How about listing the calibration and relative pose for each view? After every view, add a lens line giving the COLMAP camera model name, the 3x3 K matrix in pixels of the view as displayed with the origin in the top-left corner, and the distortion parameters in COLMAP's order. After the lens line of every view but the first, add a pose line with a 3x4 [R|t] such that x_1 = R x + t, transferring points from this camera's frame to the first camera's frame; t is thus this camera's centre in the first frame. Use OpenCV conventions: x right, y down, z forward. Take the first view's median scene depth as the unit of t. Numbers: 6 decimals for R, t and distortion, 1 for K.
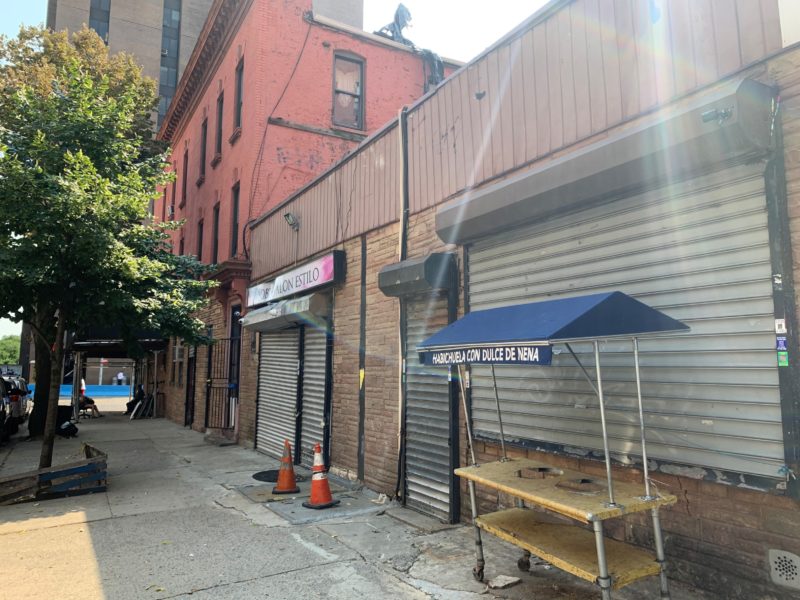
lens RADIAL K [[612.3, 0, 409.5], [0, 612.3, 292.6], [0, 0, 1]] dist [-0.001836, 0.002541]
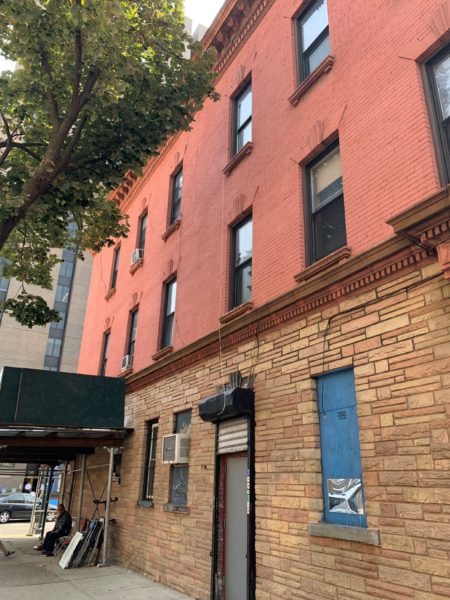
lens RADIAL K [[459.2, 0, 225.0], [0, 459.2, 300.0], [0, 0, 1]] dist [-0.001836, 0.002541]
pose [[0.999745, 0.021925, -0.005381, -0.302587], [-0.022568, 0.964226, -0.264118, 0.071028], [-0.000602, 0.264172, 0.964475, 0.503071]]
